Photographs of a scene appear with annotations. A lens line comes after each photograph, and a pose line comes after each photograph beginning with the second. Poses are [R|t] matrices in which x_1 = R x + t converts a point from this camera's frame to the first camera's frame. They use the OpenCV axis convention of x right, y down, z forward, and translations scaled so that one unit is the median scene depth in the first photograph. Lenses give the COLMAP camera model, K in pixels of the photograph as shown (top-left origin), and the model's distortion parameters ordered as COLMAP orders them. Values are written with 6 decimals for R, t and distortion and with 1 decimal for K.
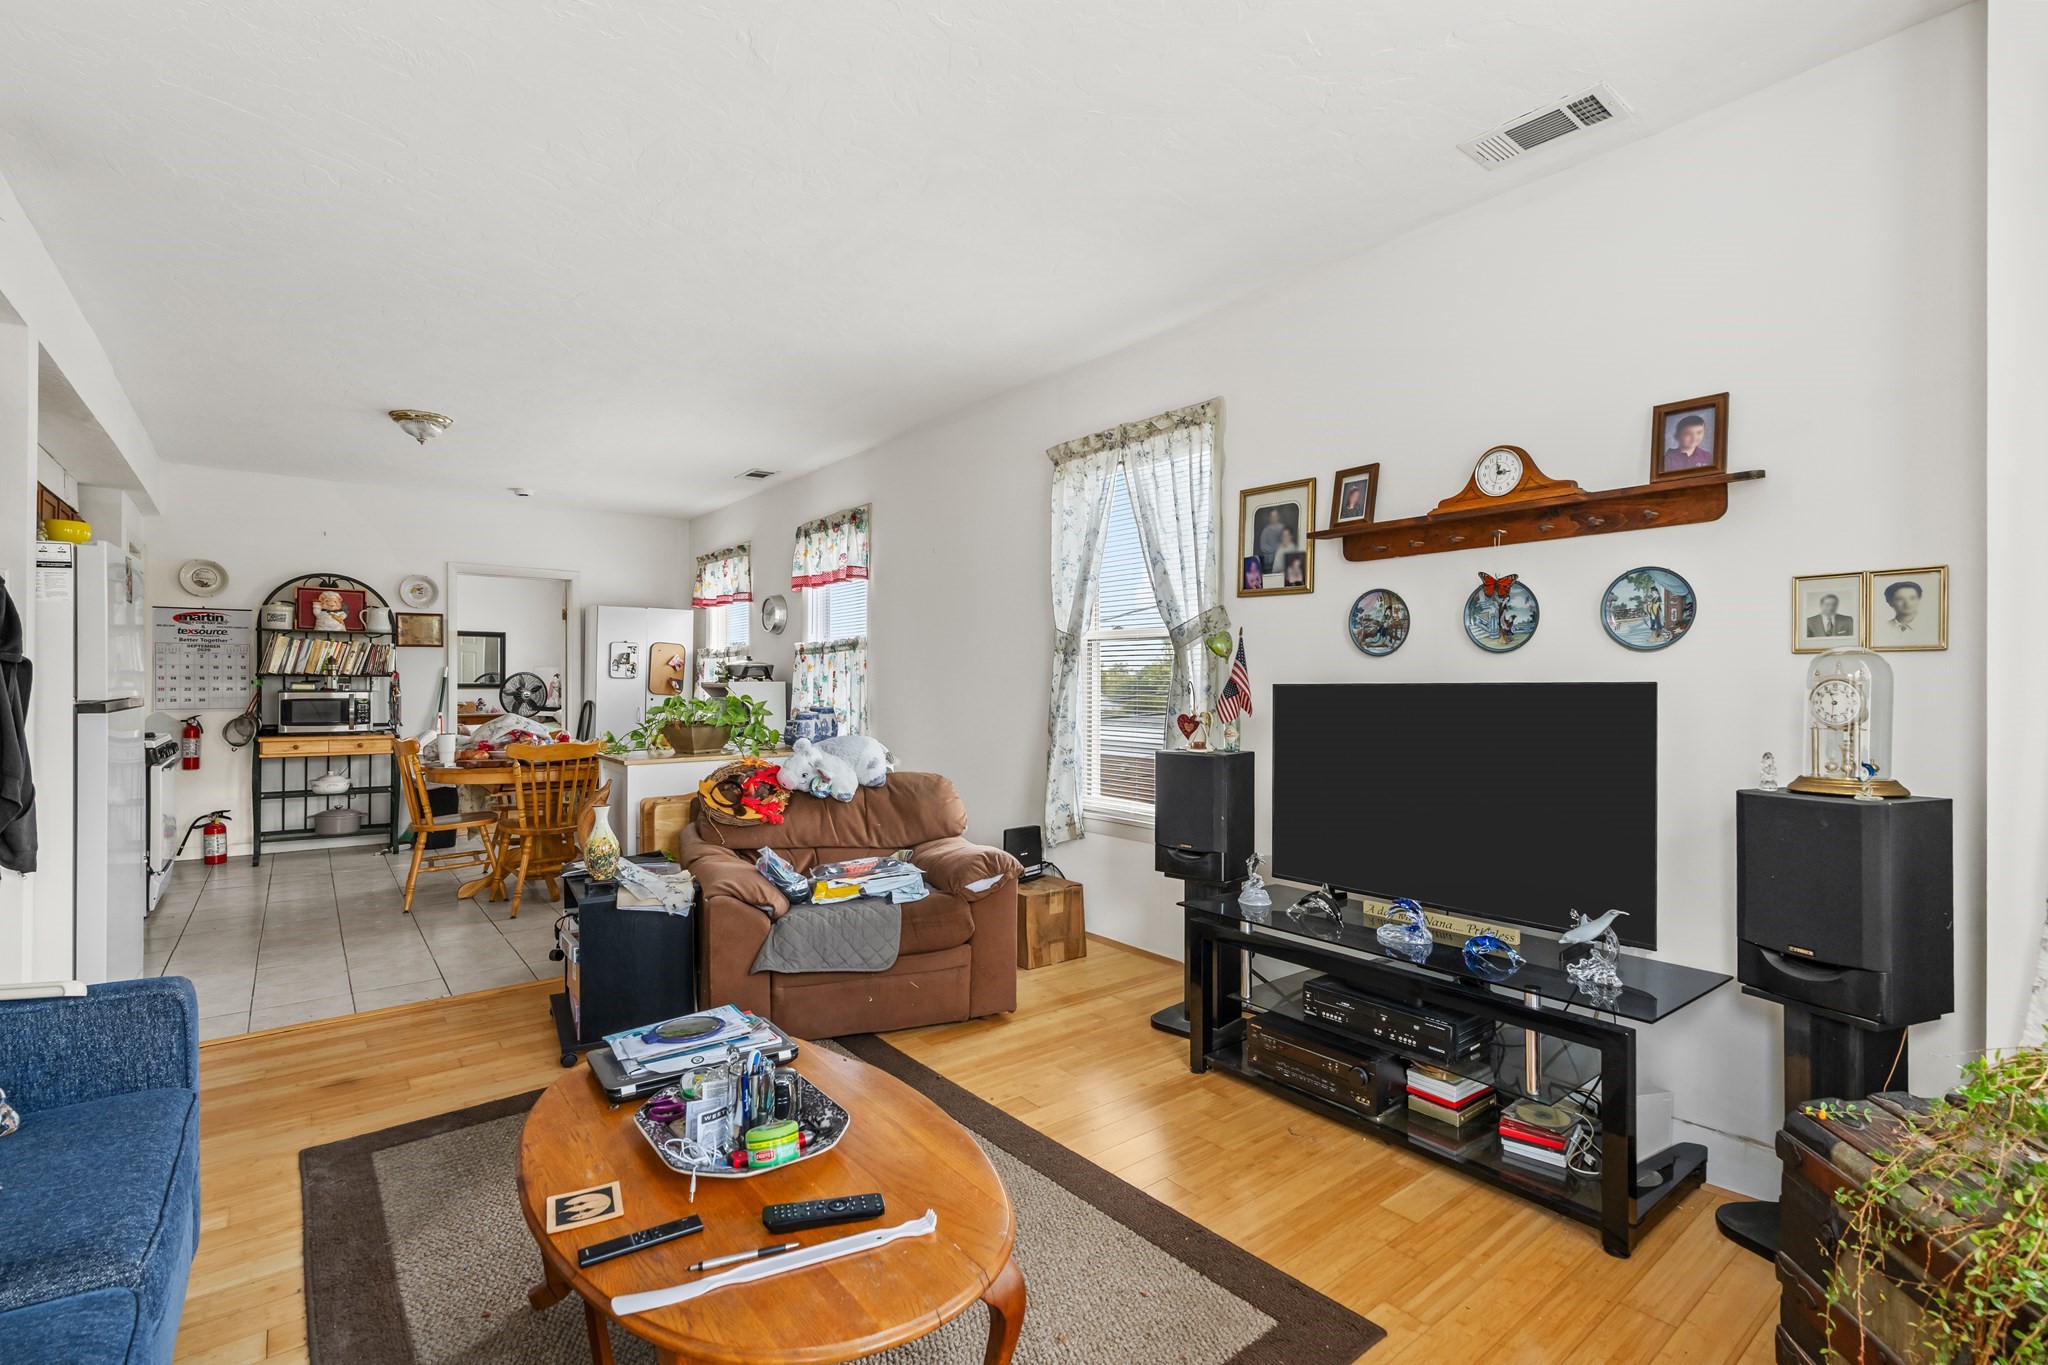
lens RADIAL K [[928.4, 0, 1024.0], [0, 928.4, 682.5], [0, 0, 1]] dist [-0.000196, 0.000093]
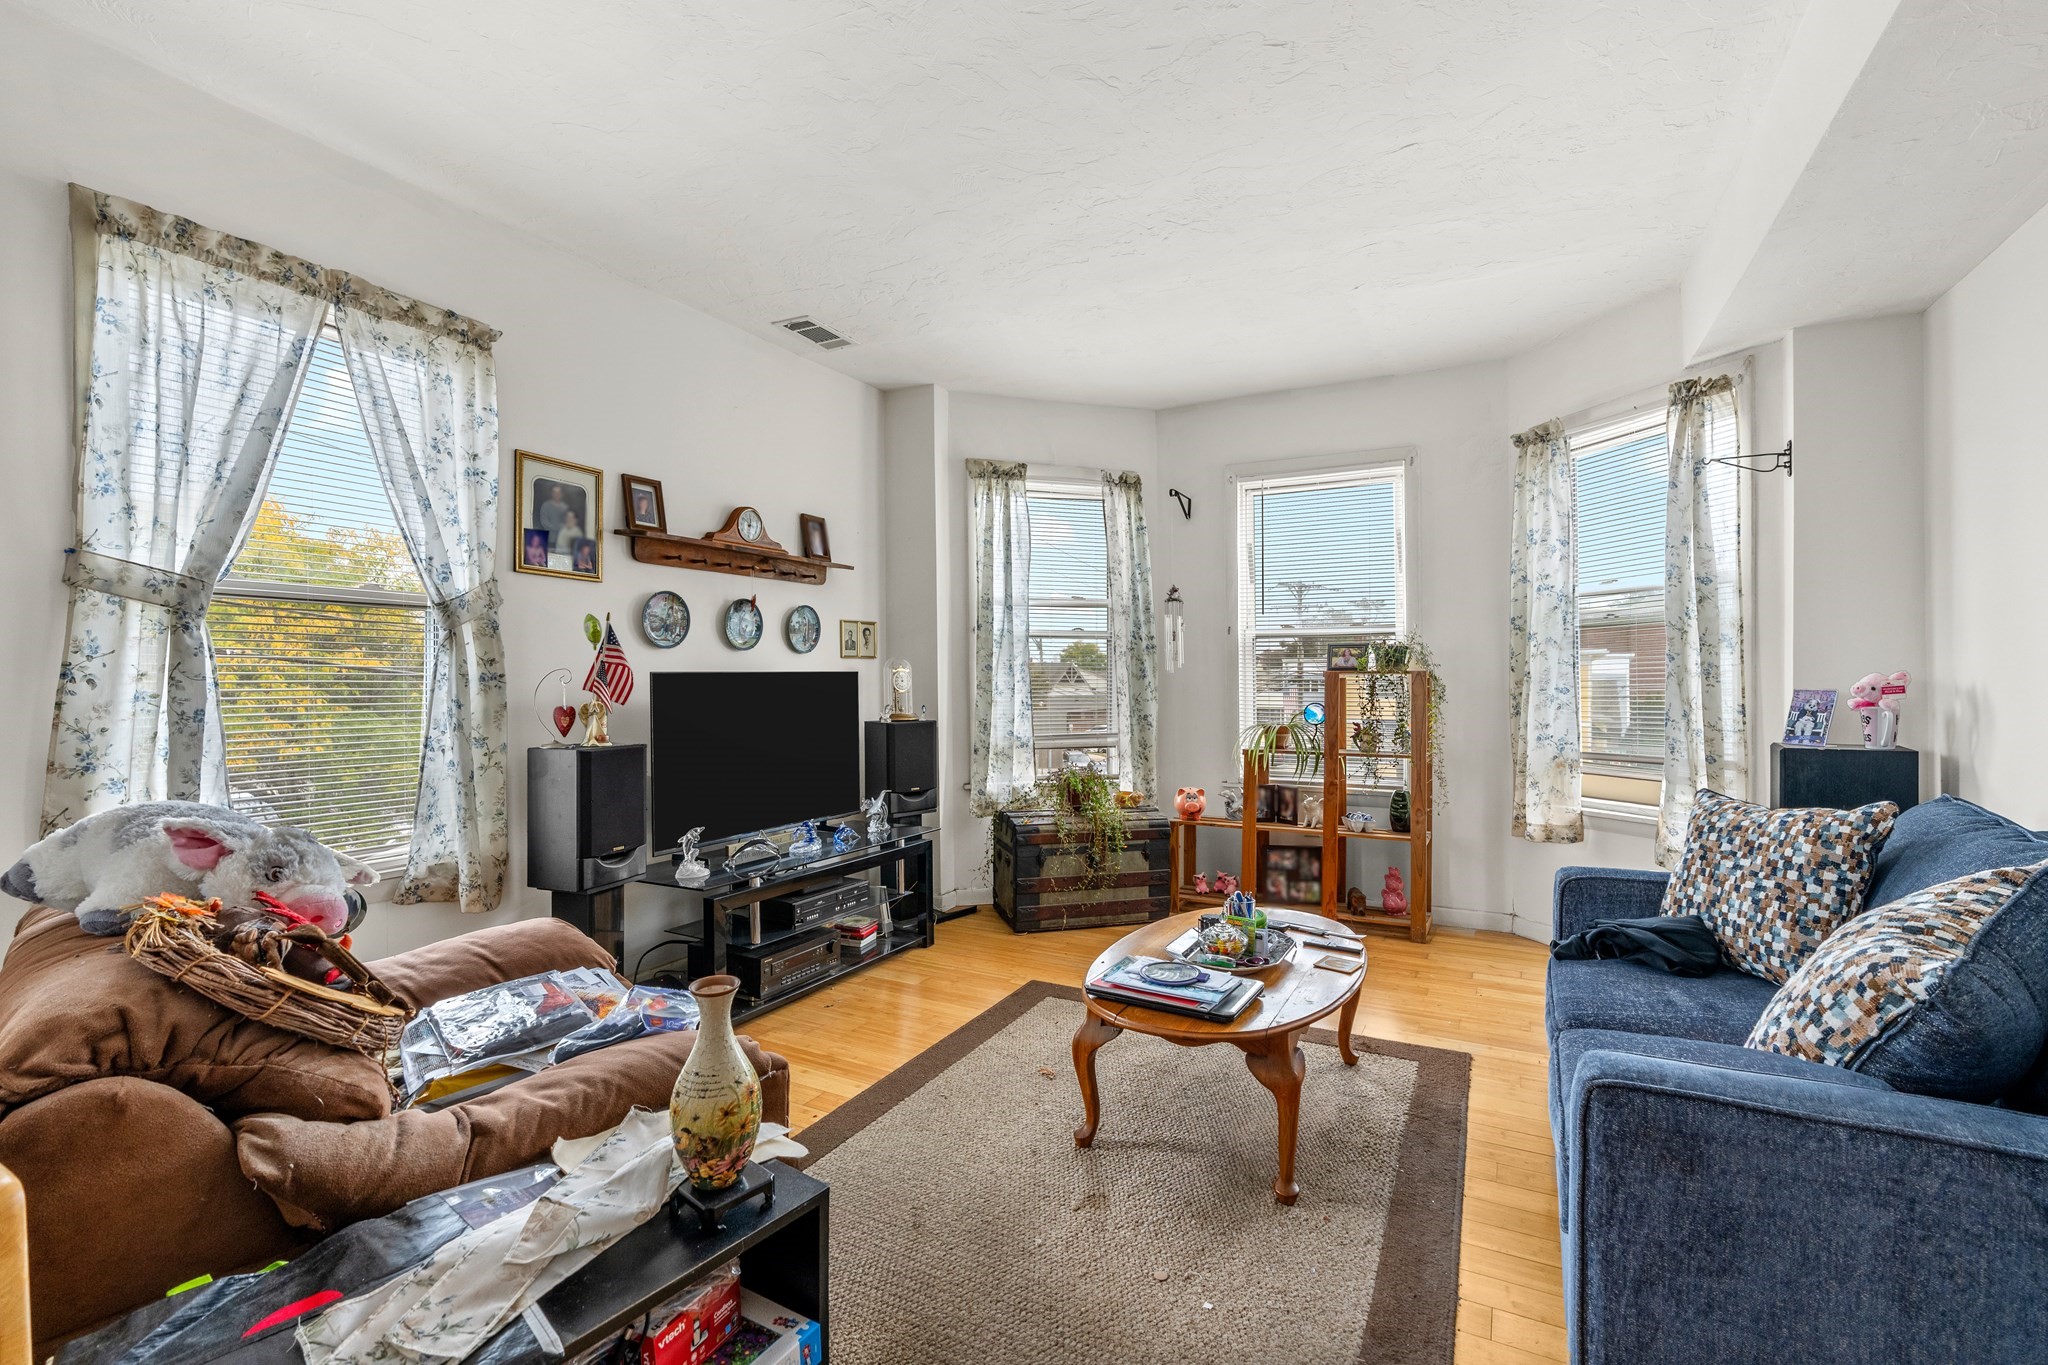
lens RADIAL K [[928.4, 0, 1024.0], [0, 928.4, 682.5], [0, 0, 1]] dist [-0.000196, 0.000093]
pose [[-0.397092, -0.002289, 0.917776, -0.830936], [0.005118, 0.999976, 0.004708, 0.010766], [-0.917764, 0.006566, -0.397071, 1.005764]]
